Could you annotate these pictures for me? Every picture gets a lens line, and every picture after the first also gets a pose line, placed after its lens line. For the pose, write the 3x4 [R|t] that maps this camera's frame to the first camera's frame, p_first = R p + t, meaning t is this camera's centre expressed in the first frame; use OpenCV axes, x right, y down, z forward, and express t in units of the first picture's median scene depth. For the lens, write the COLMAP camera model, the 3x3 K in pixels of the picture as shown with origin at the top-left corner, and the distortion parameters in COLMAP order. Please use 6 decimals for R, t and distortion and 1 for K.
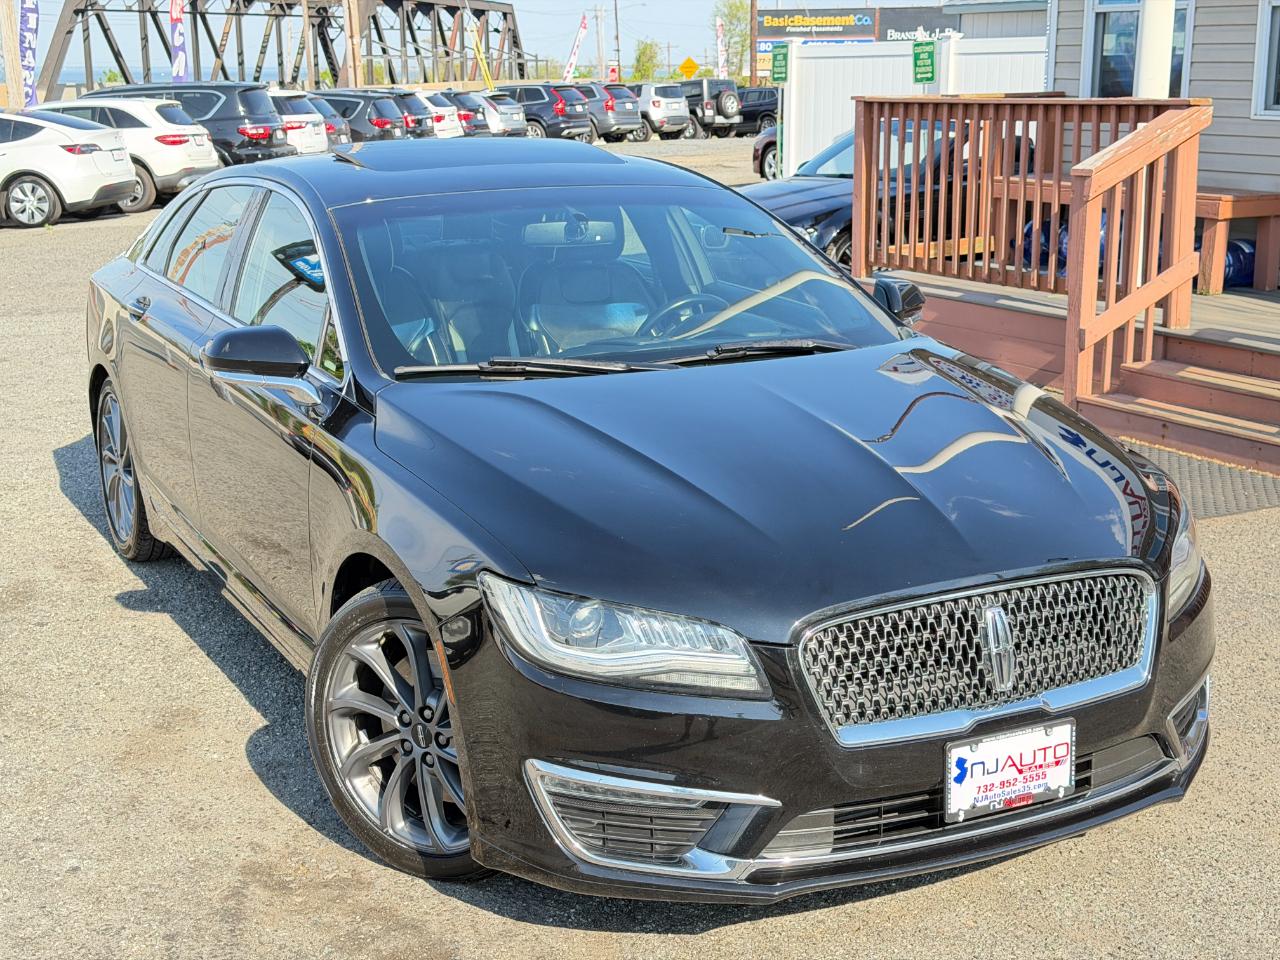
lens RADIAL K [[1808.8, 0, 724.3], [0, 1808.8, 482.7], [0, 0, 1]] dist [0.250610, -0.816018]
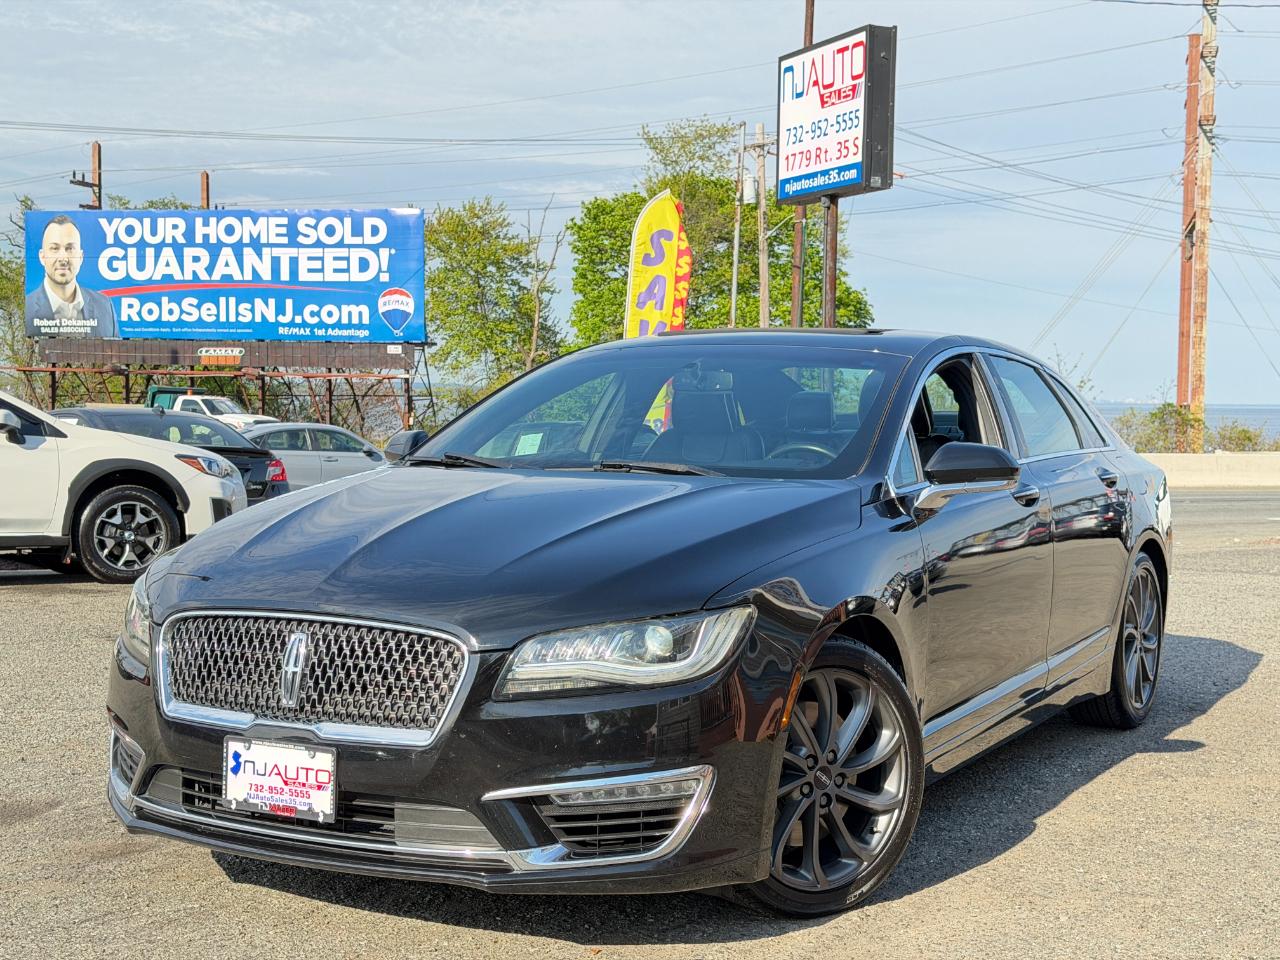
lens RADIAL K [[1816.0, 0, 648.7], [0, 1816.0, 476.7], [0, 0, 1]] dist [0.162828, -0.253326]
pose [[0.527057, 0.045174, -0.848628, 1.148436], [-0.201470, 0.976761, -0.073132, 0.012461], [0.825603, 0.209518, 0.523910, 0.528400]]
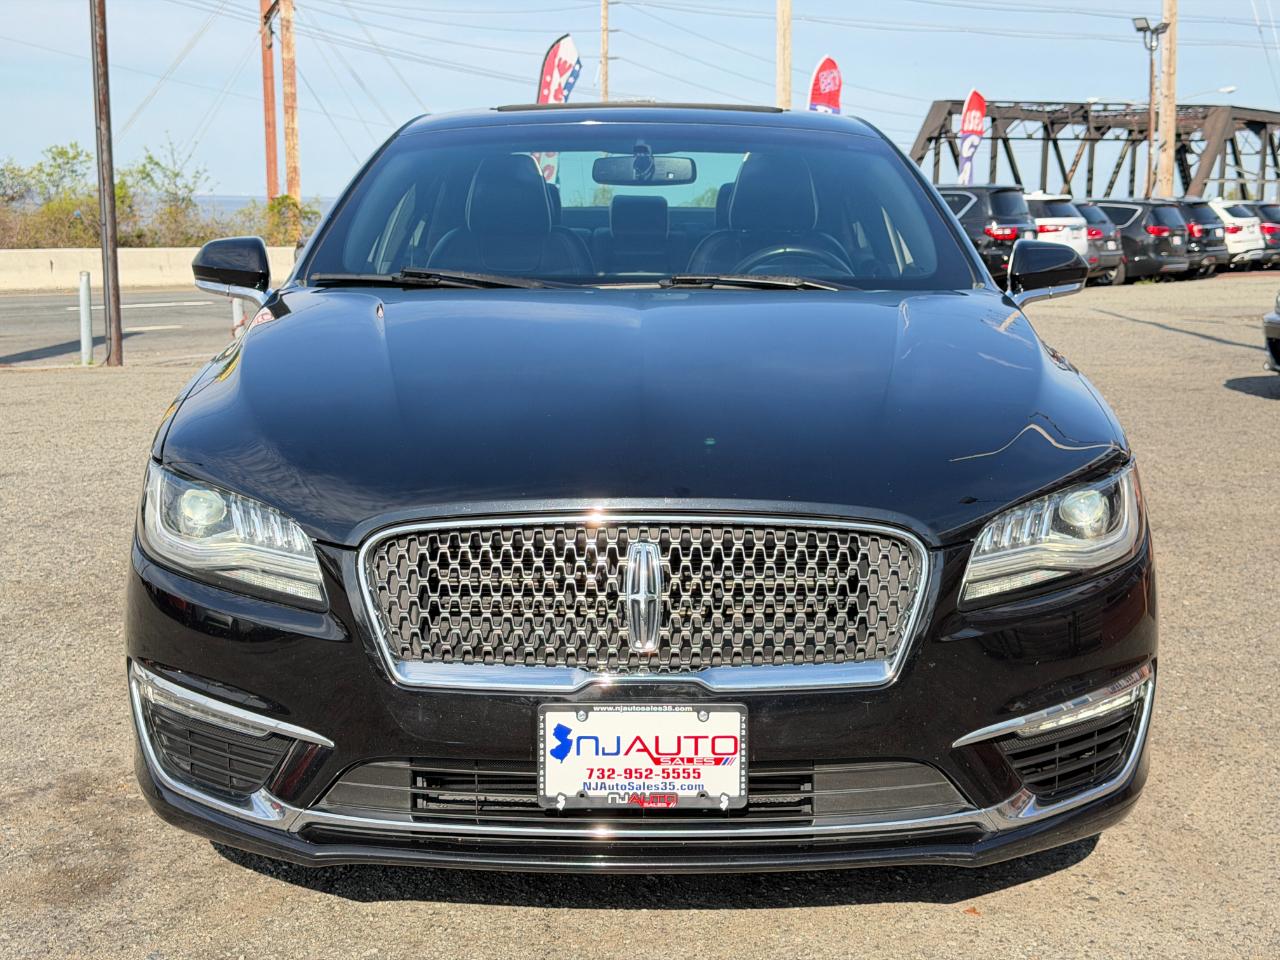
lens RADIAL K [[1816.0, 0, 648.7], [0, 1816.0, 476.7], [0, 0, 1]] dist [0.162828, -0.253326]
pose [[0.876464, 0.078131, -0.475086, 0.482491], [-0.112859, 0.992593, -0.044970, 0.070658], [0.468053, 0.093032, 0.878790, 0.302154]]
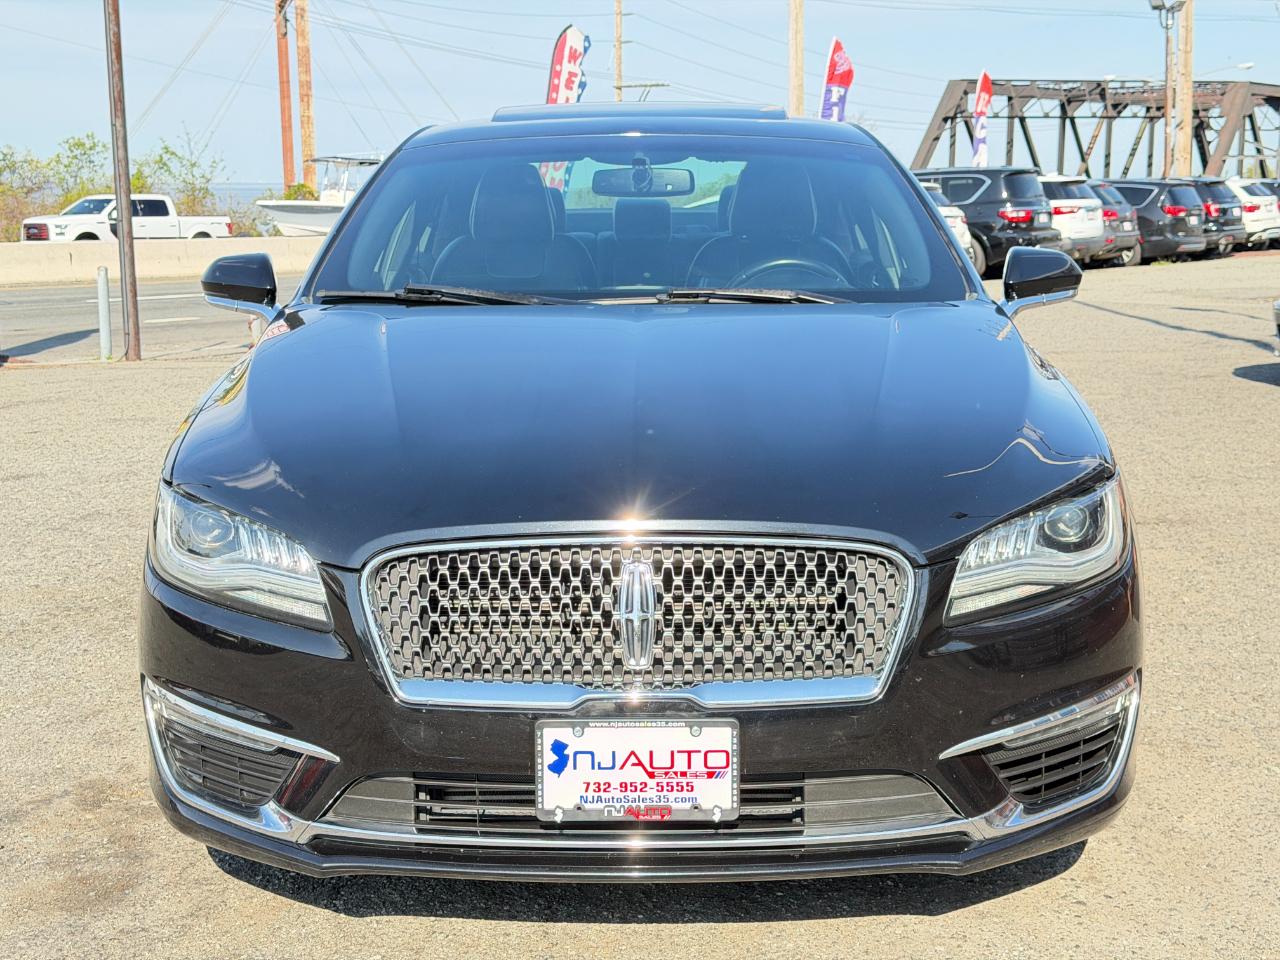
lens RADIAL K [[1815.9, 0, 640.0], [0, 1815.9, 480.0], [0, 0, 1]] dist [0.142286, -0.140741]
pose [[0.870020, 0.076299, -0.487077, 0.500298], [-0.105114, 0.993943, -0.032057, 0.054352], [0.481681, 0.079089, 0.872771, 0.287495]]
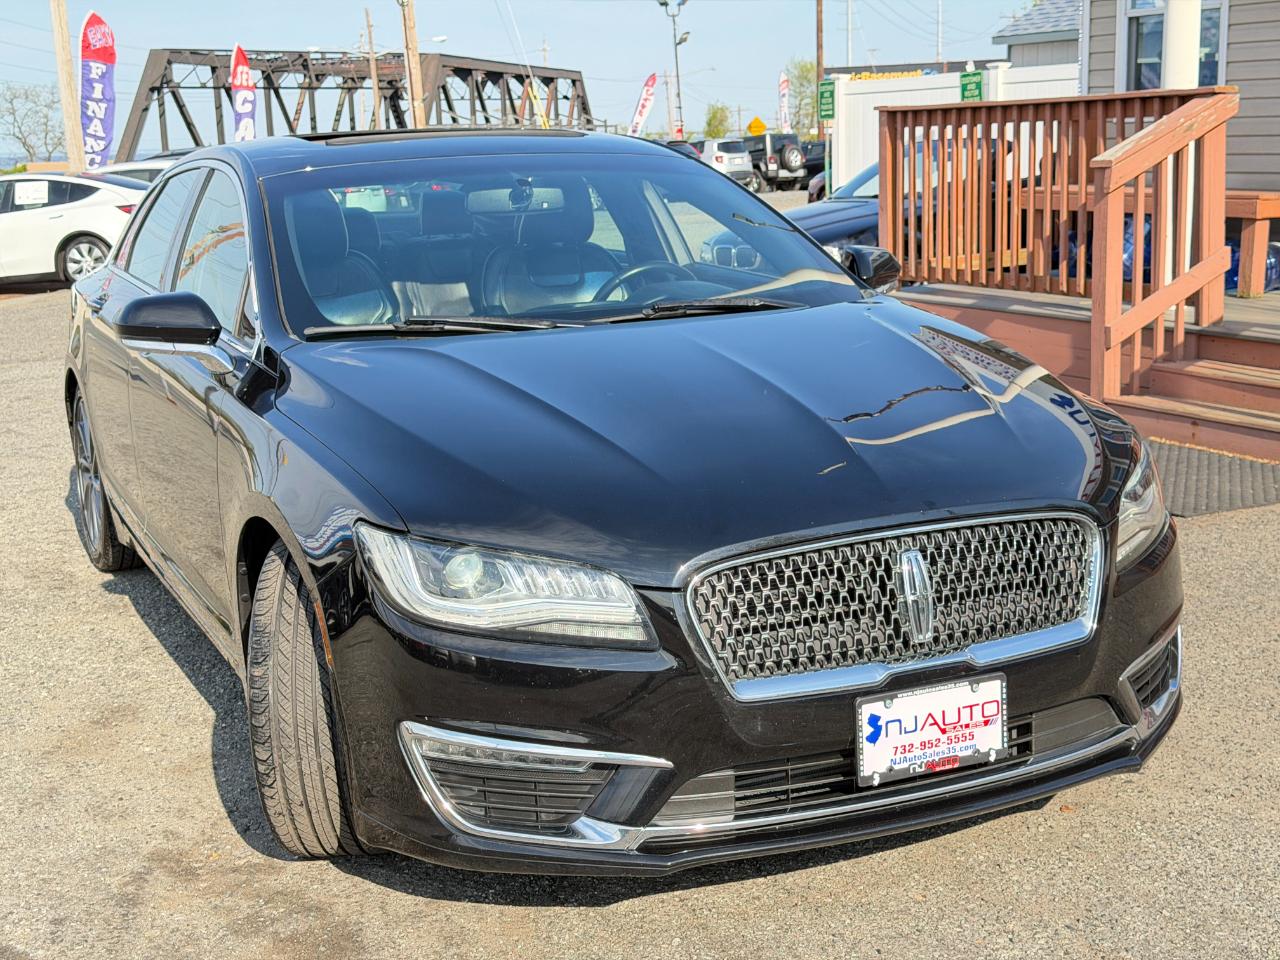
lens RADIAL K [[1816.0, 0, 648.7], [0, 1816.0, 476.7], [0, 0, 1]] dist [0.162828, -0.253326]
pose [[0.996346, -0.020044, -0.083028, 0.088644], [0.017071, 0.999193, -0.036361, 0.058531], [0.083690, 0.034811, 0.995884, 0.072860]]
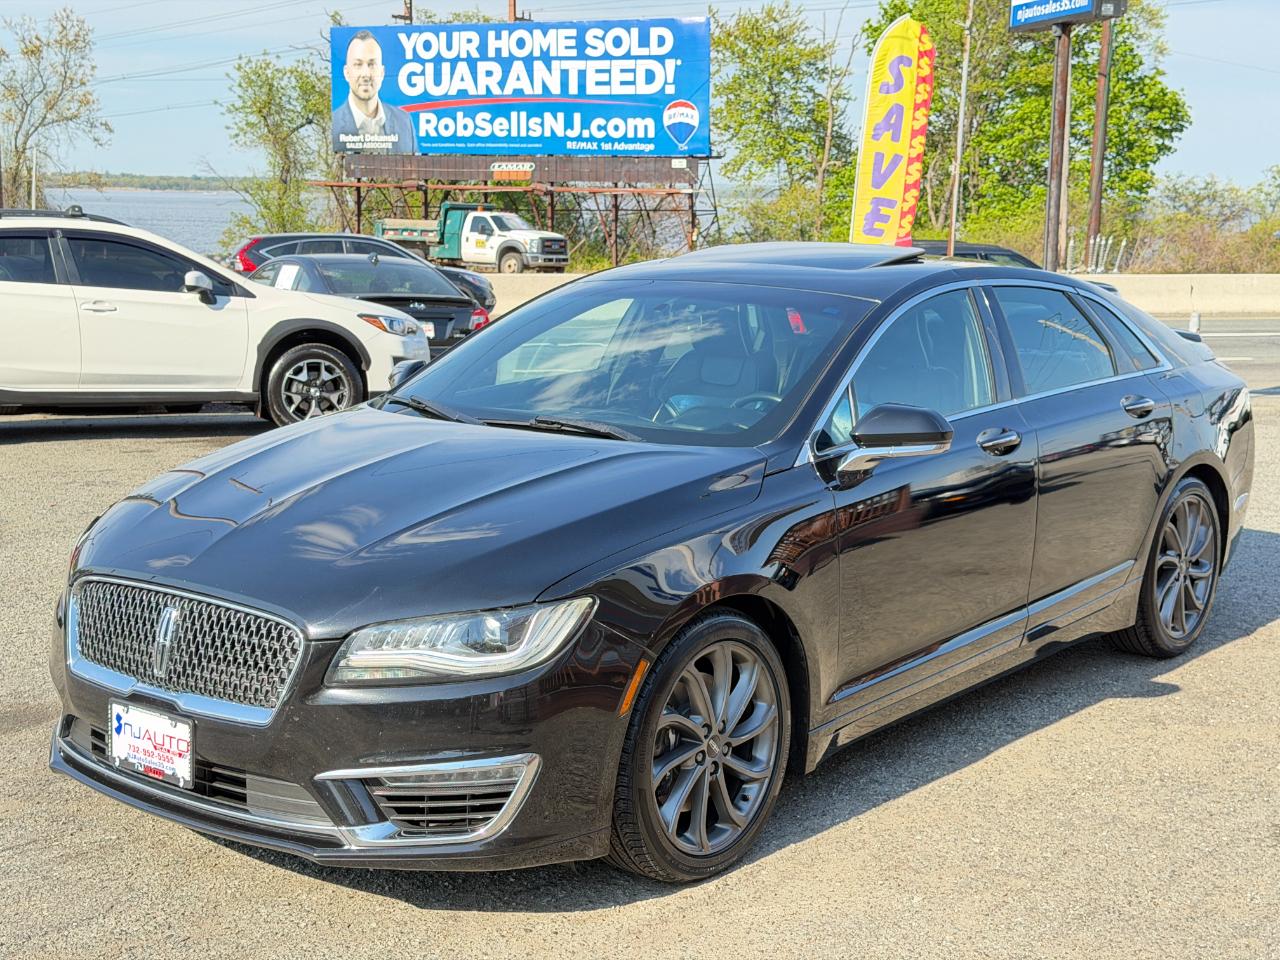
lens RADIAL K [[1816.0, 0, 648.7], [0, 1816.0, 476.7], [0, 0, 1]] dist [0.162828, -0.253326]
pose [[0.372343, 0.147788, -0.916253, 1.270209], [-0.216929, 0.973752, 0.068908, -0.154608], [0.902387, 0.173104, 0.394630, 0.744852]]
